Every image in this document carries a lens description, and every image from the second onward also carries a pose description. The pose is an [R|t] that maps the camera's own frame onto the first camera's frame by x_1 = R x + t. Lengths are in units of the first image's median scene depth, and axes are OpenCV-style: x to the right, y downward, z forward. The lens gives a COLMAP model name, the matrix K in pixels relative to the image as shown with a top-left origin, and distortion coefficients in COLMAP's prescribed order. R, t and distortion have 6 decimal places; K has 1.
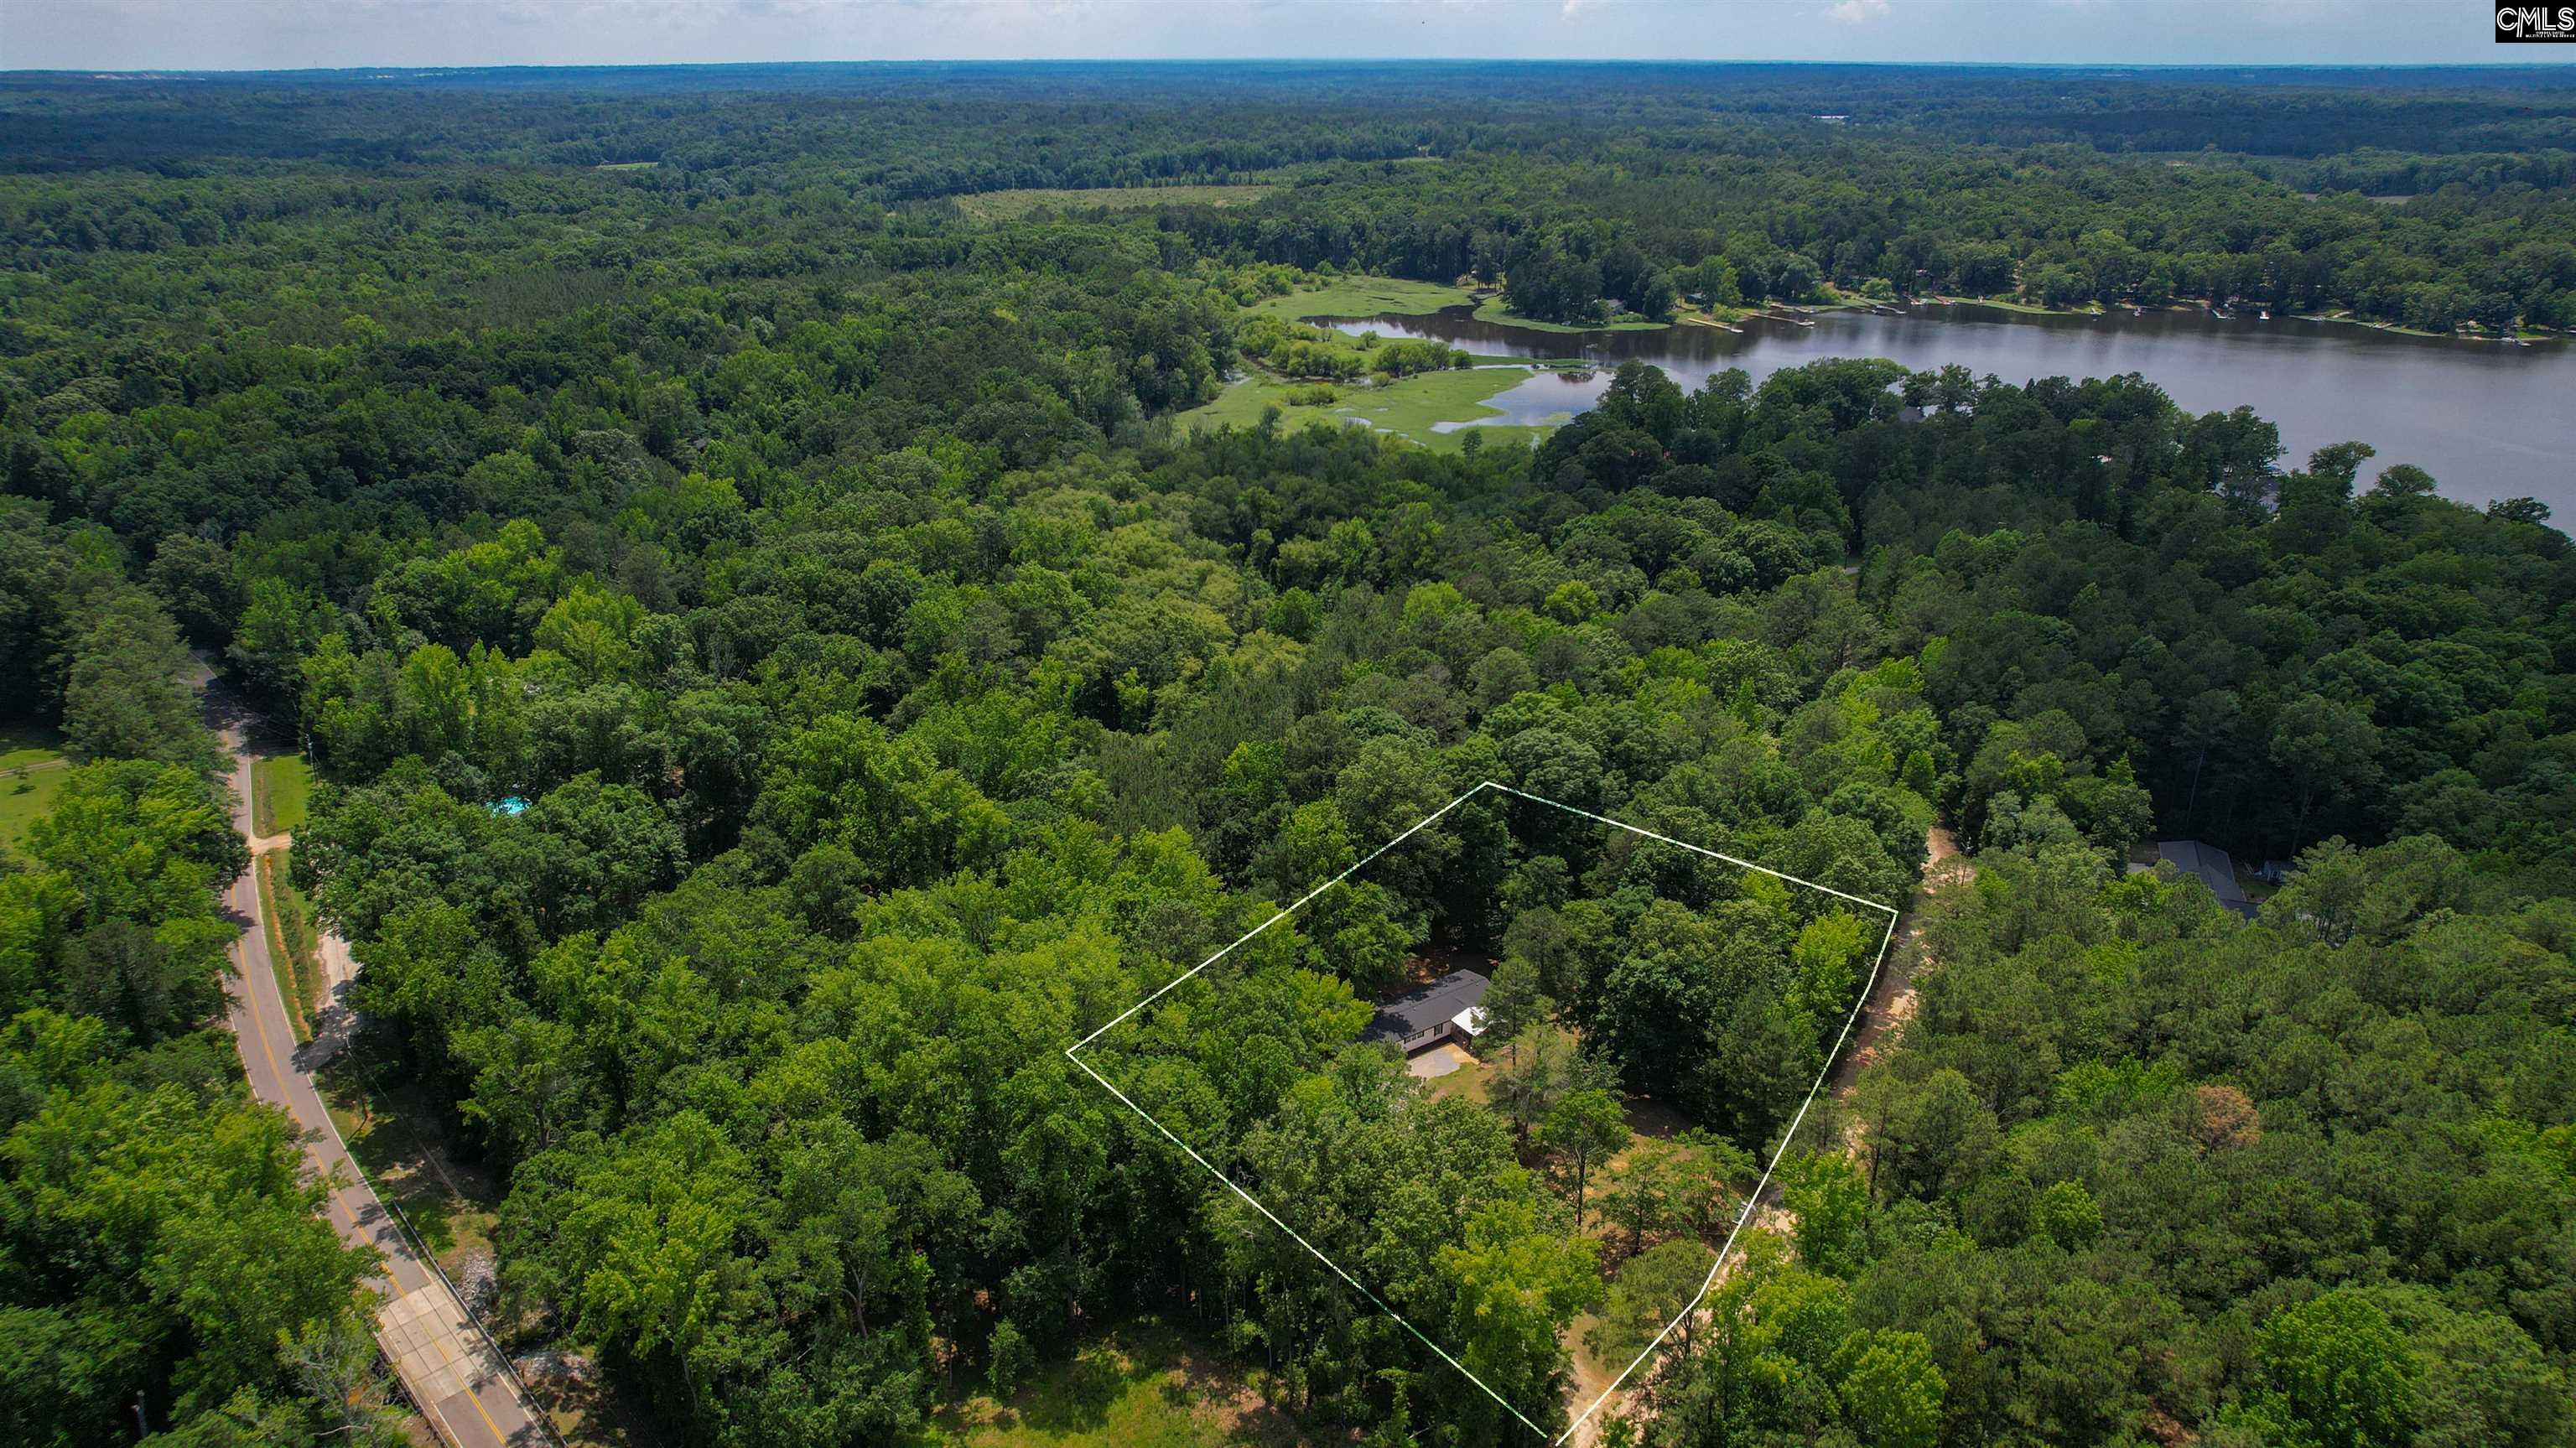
lens RADIAL K [[1603.7, 0, 1317.5], [0, 1603.7, 740.8], [0, 0, 1]] dist [-0.074030, 0.057084]
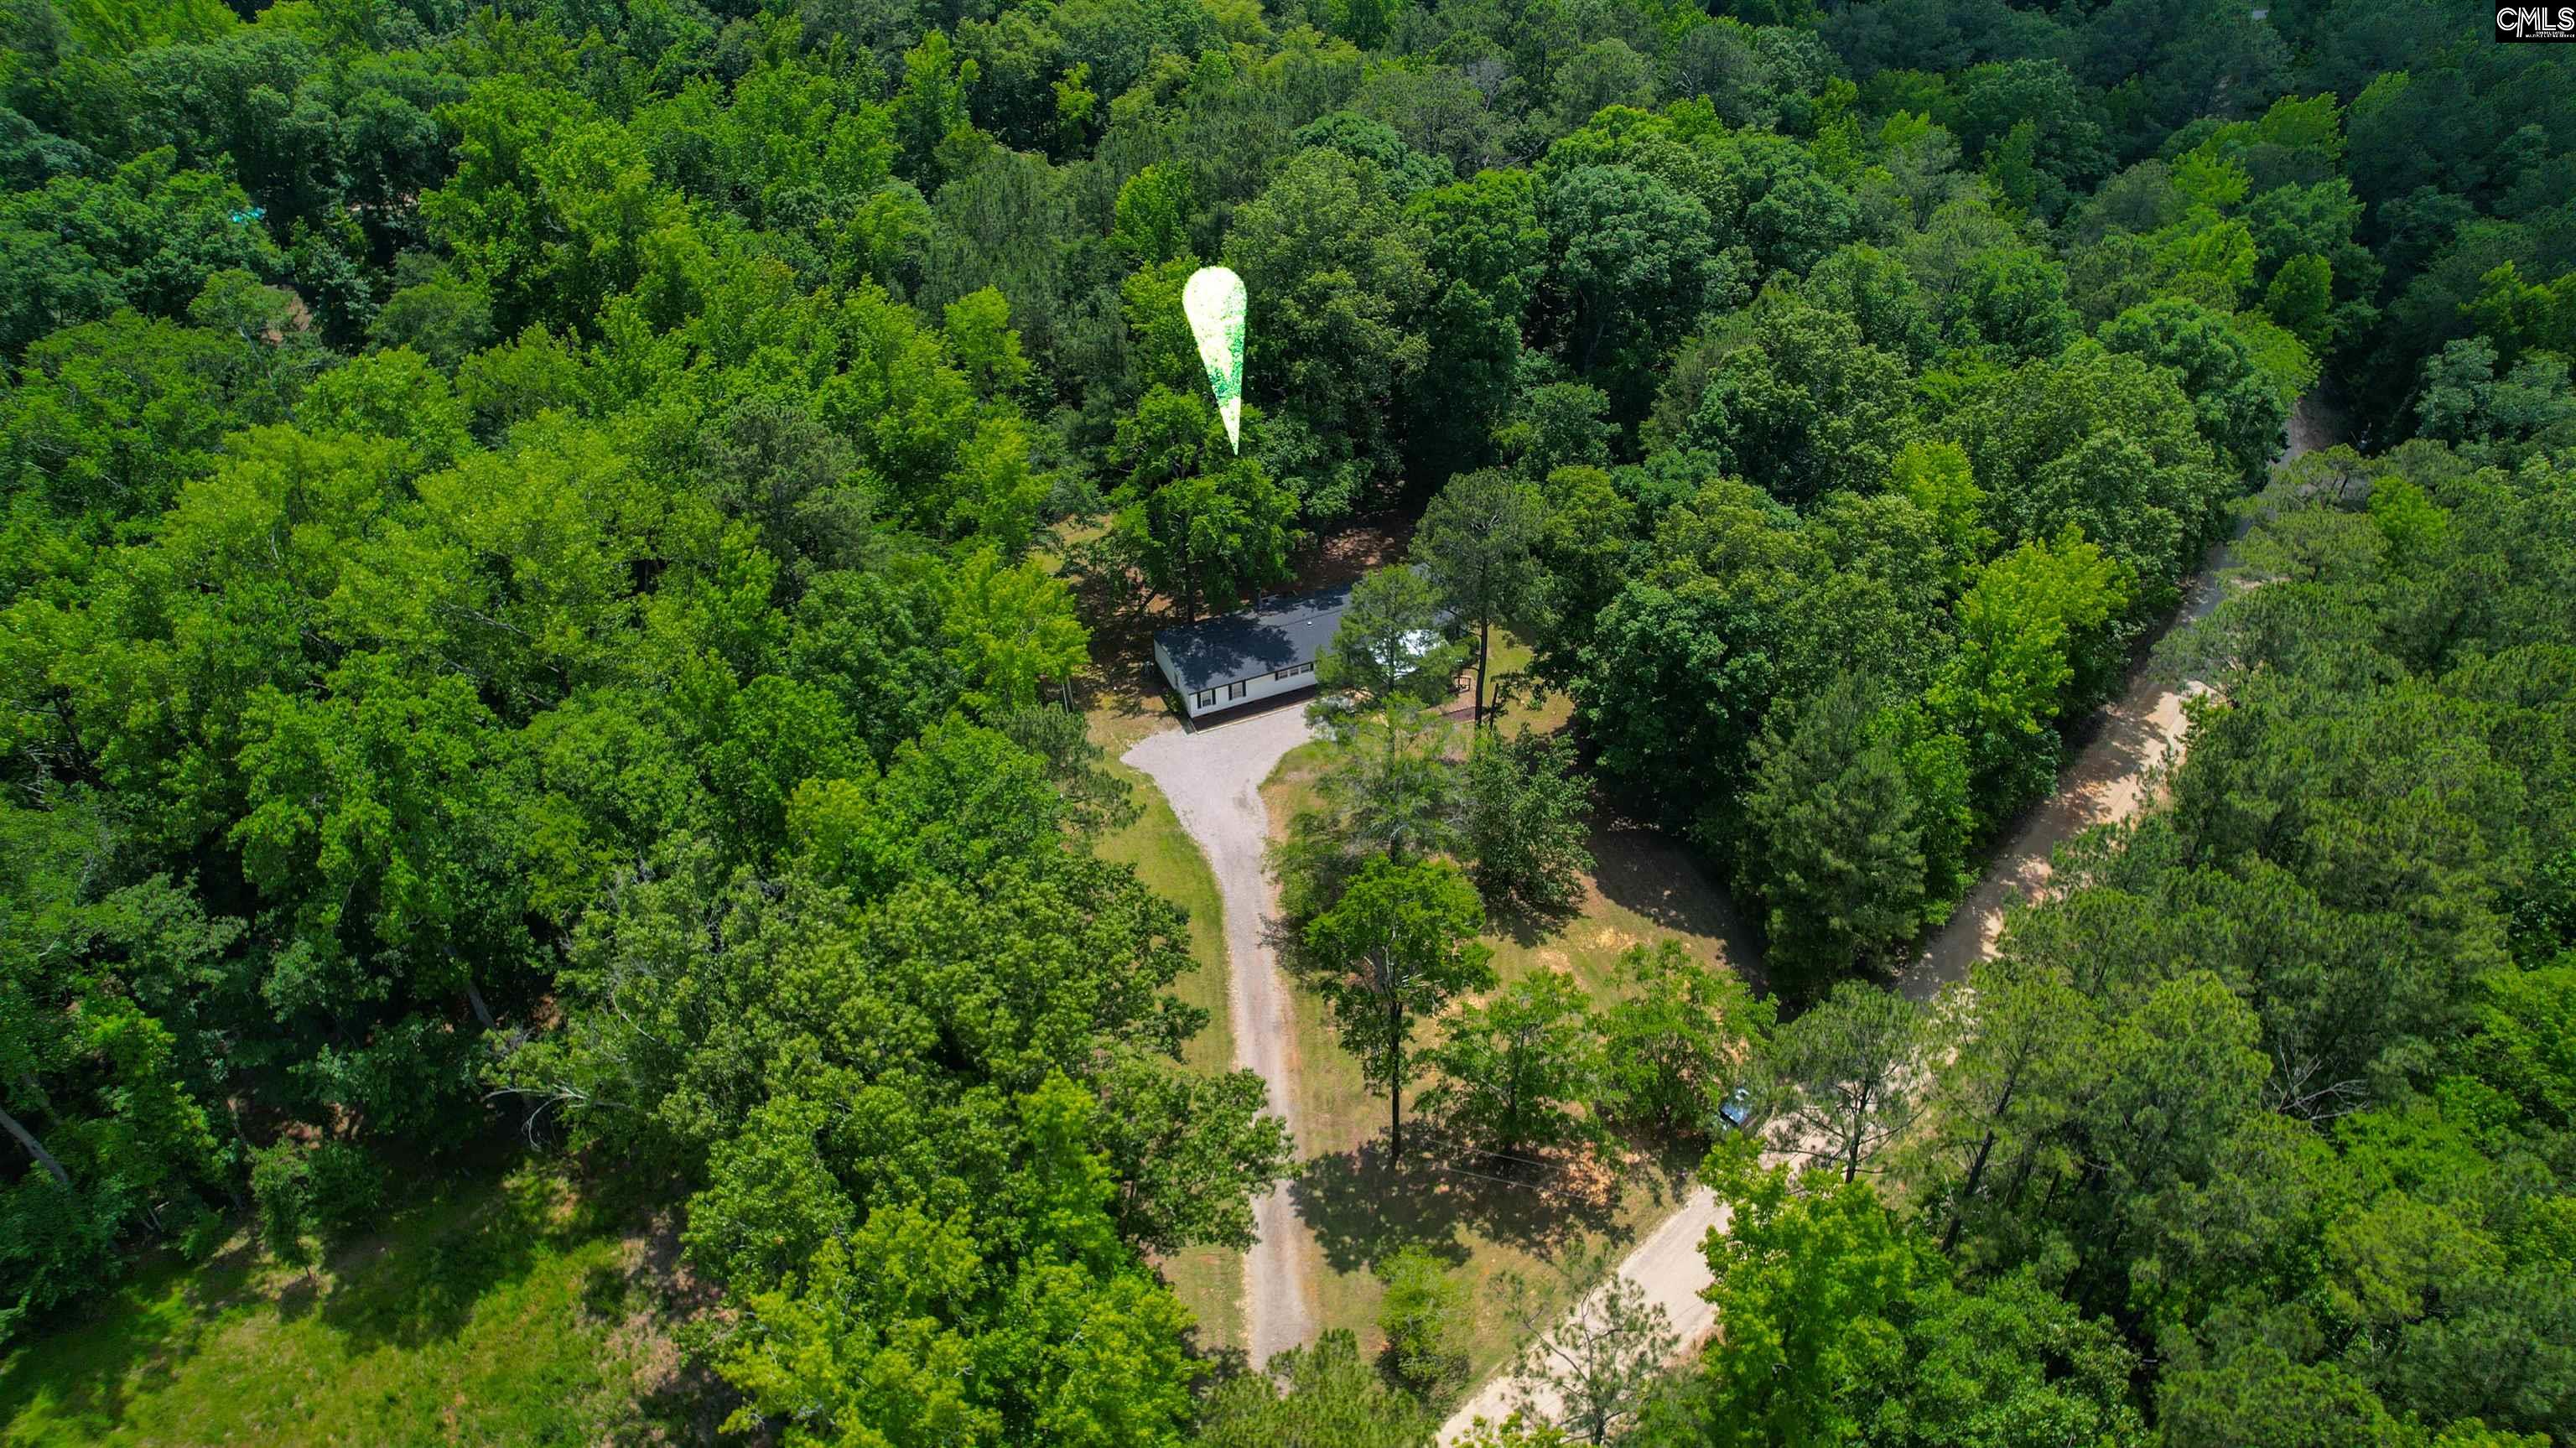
lens RADIAL K [[1603.7, 0, 1317.5], [0, 1603.7, 740.8], [0, 0, 1]] dist [-0.074030, 0.057084]
pose [[0.980696, 0.115836, -0.157537, 0.065708], [-0.065711, 0.954027, 0.292427, 0.013724], [0.184169, -0.276430, 0.943222, 0.169382]]
